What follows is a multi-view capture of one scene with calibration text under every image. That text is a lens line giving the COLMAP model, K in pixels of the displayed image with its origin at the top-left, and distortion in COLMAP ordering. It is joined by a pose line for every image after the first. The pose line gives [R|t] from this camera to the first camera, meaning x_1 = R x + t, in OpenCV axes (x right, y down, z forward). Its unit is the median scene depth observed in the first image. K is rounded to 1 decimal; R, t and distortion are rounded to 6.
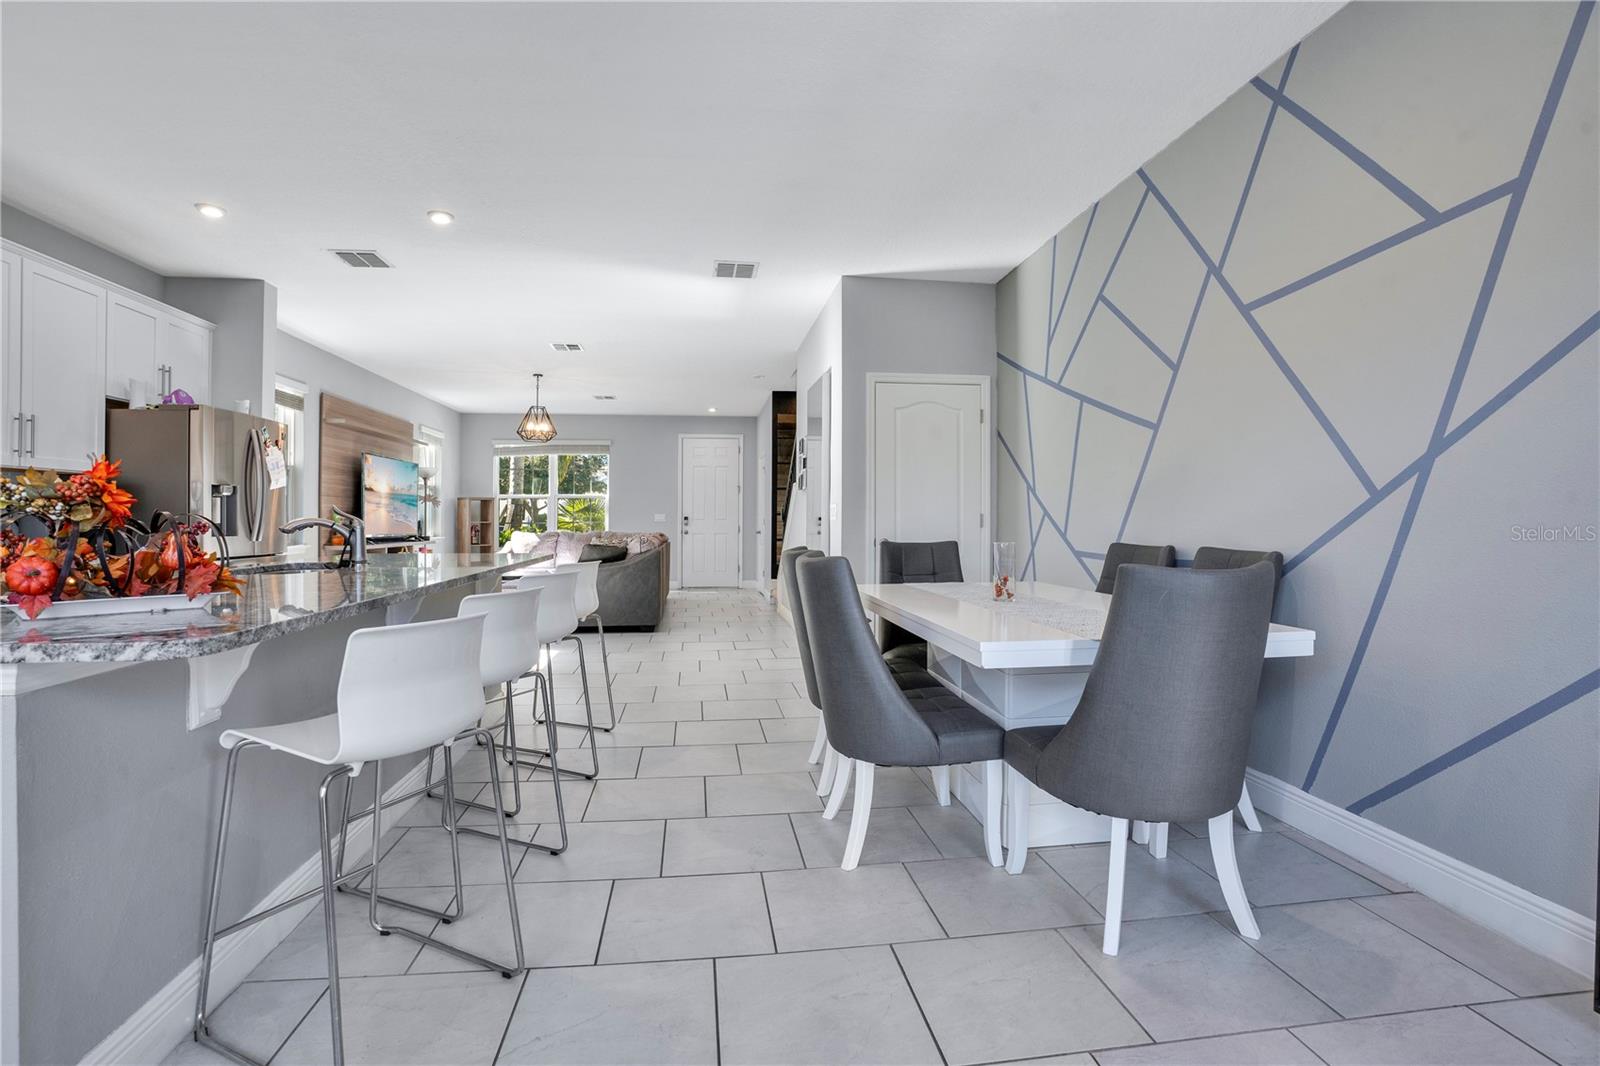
lens RADIAL K [[751.2, 0, 790.6], [0, 751.2, 520.8], [0, 0, 1]] dist [-0.058843, 0.018320]
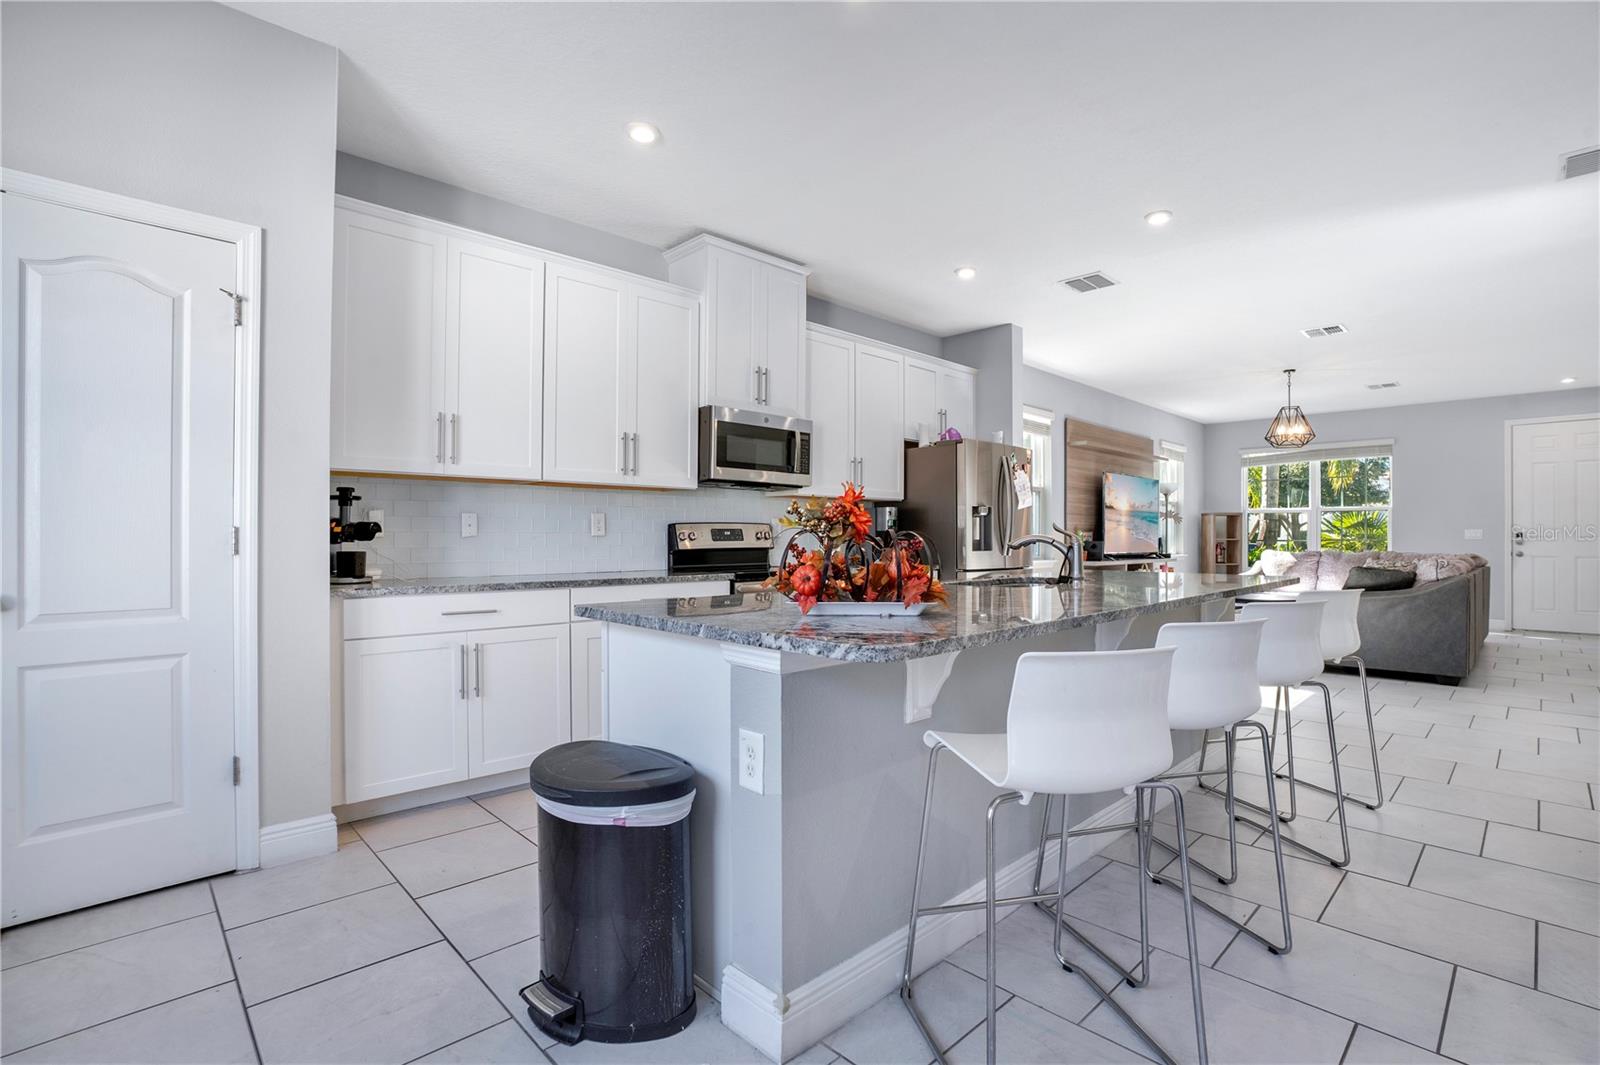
lens RADIAL K [[751.2, 0, 810.0], [0, 751.2, 535.0], [0, 0, 1]] dist [-0.058843, 0.018320]
pose [[0.607214, -0.001196, -0.794537, 0.001866], [-0.001801, 0.999994, -0.002882, -0.000038], [0.794536, 0.003181, 0.607209, 0.064903]]
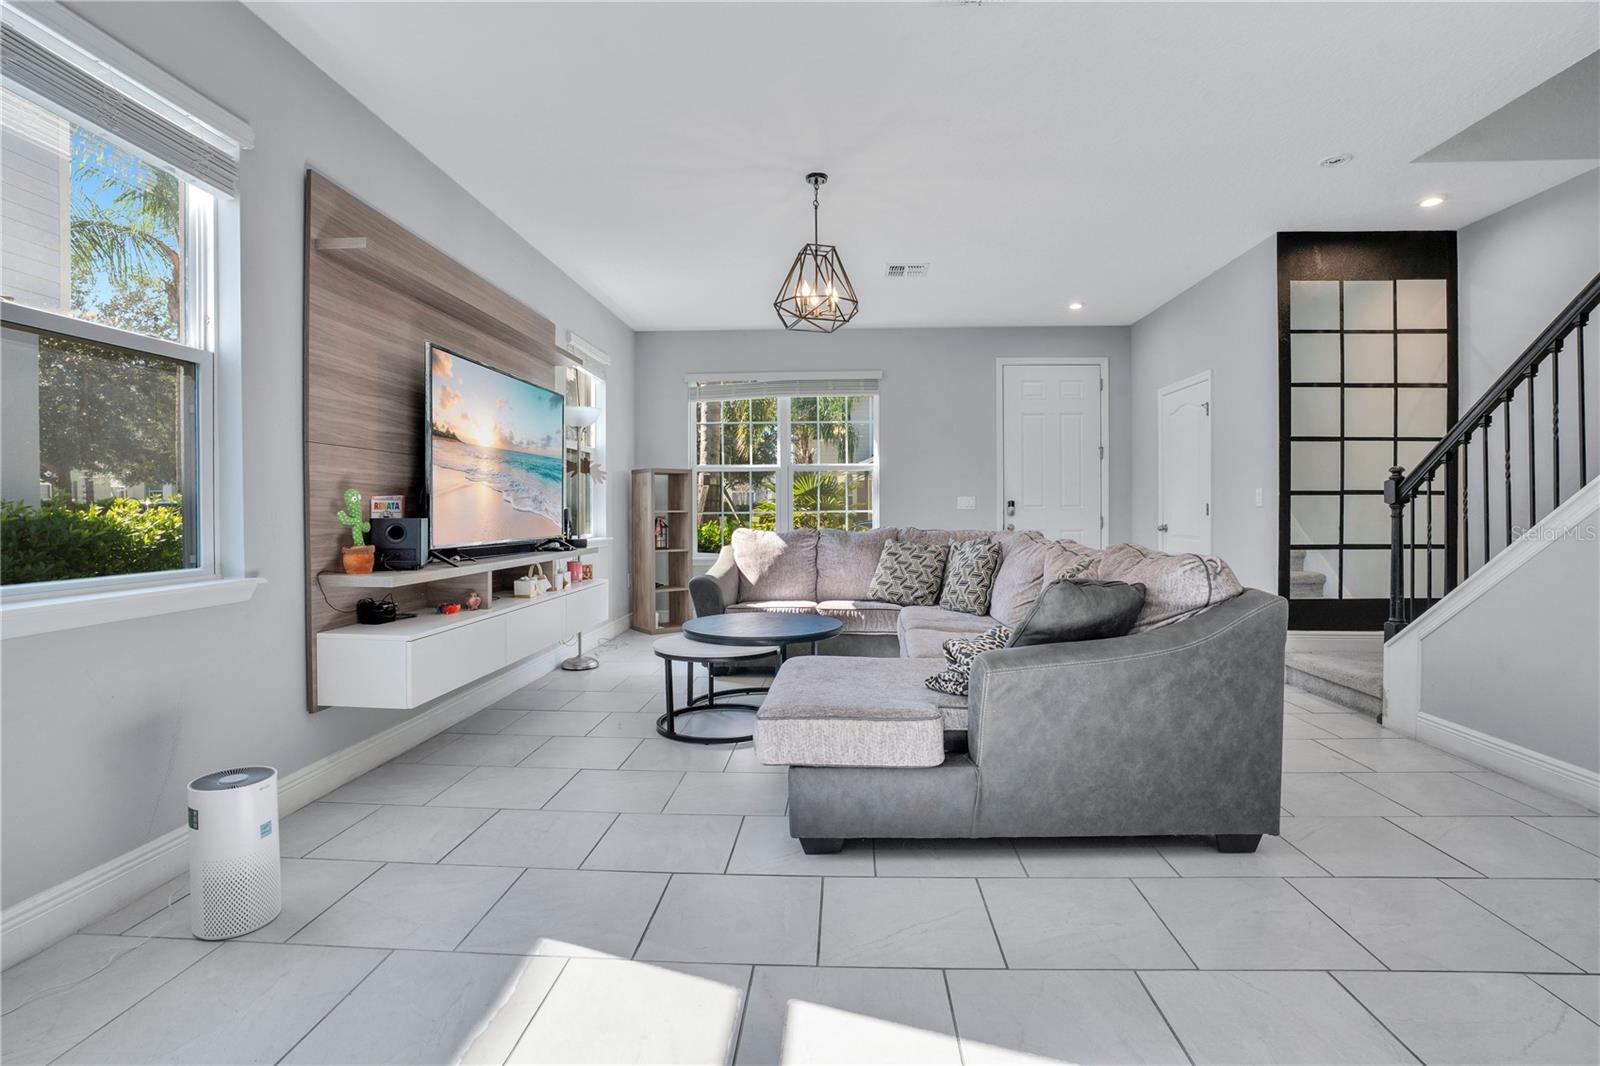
lens RADIAL K [[751.2, 0, 790.2], [0, 751.2, 521.6], [0, 0, 1]] dist [-0.058843, 0.018320]
pose [[0.981280, -0.001526, -0.192581, -0.548015], [0.004767, 0.999855, 0.016371, 0.001145], [0.192528, -0.016983, 0.981144, 1.142871]]
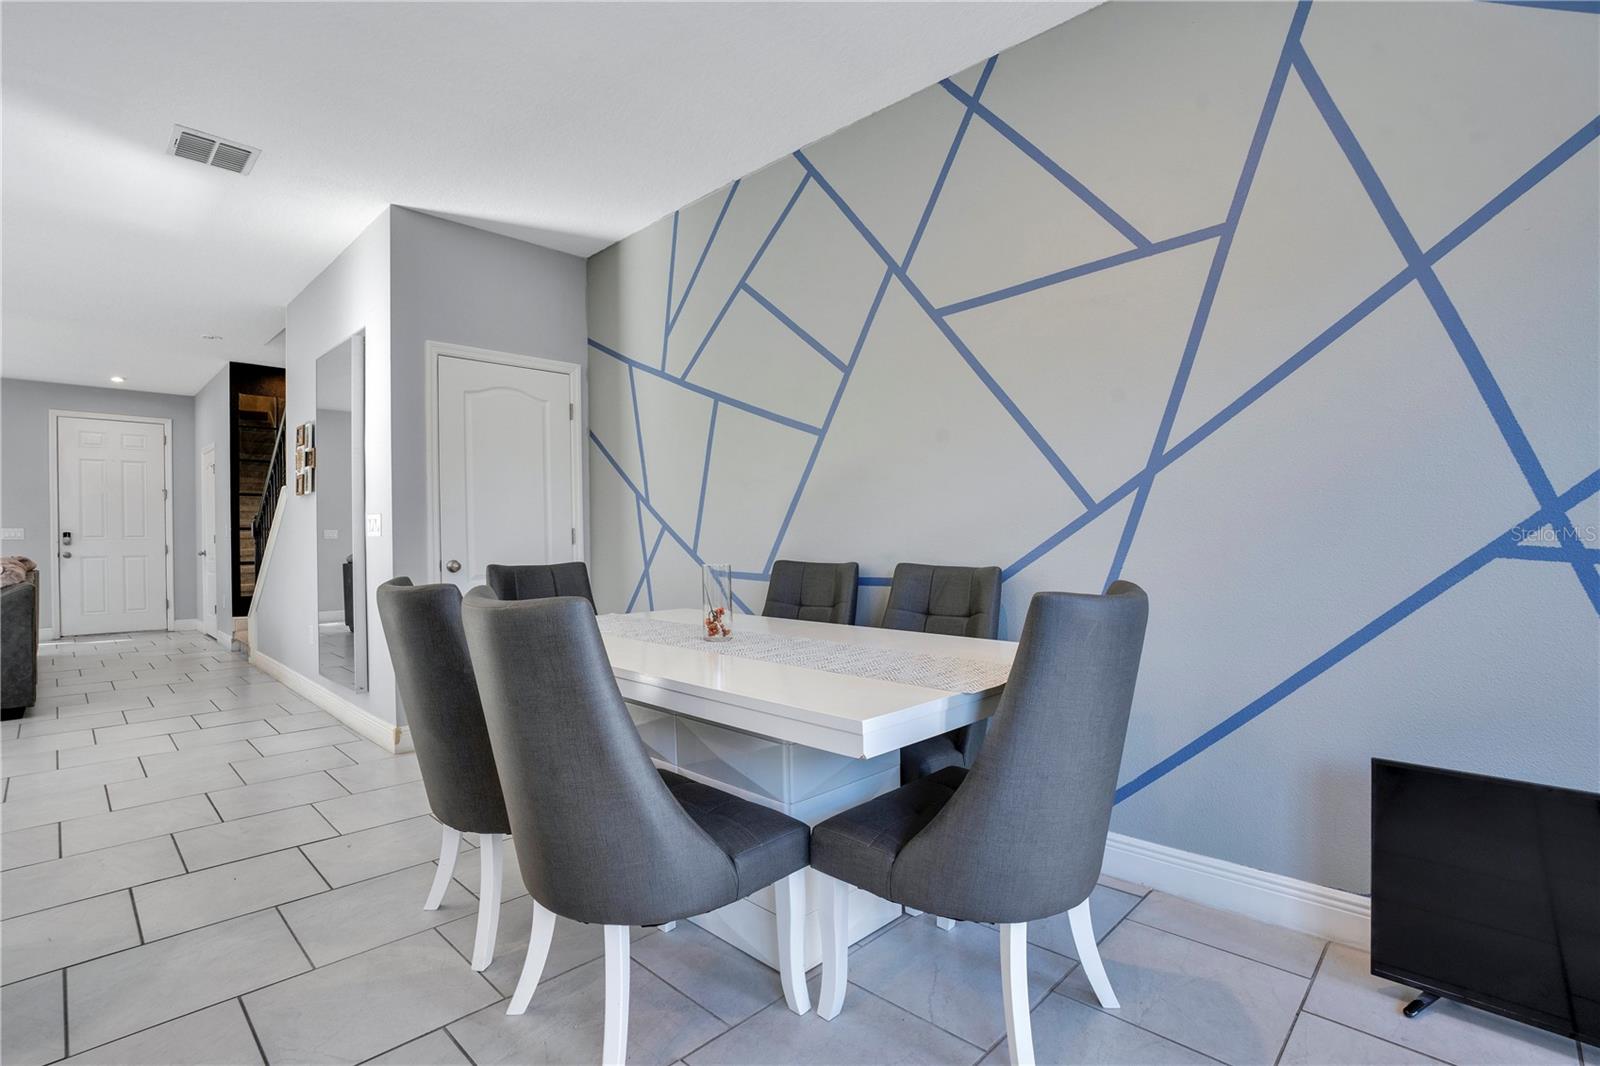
lens RADIAL K [[751.2, 0, 790.4], [0, 751.2, 539.3], [0, 0, 1]] dist [-0.058843, 0.018320]
pose [[0.782445, -0.009813, 0.622643, -0.089900], [0.005899, 0.999948, 0.008347, -0.002090], [-0.622692, -0.002858, 0.782462, 0.226951]]
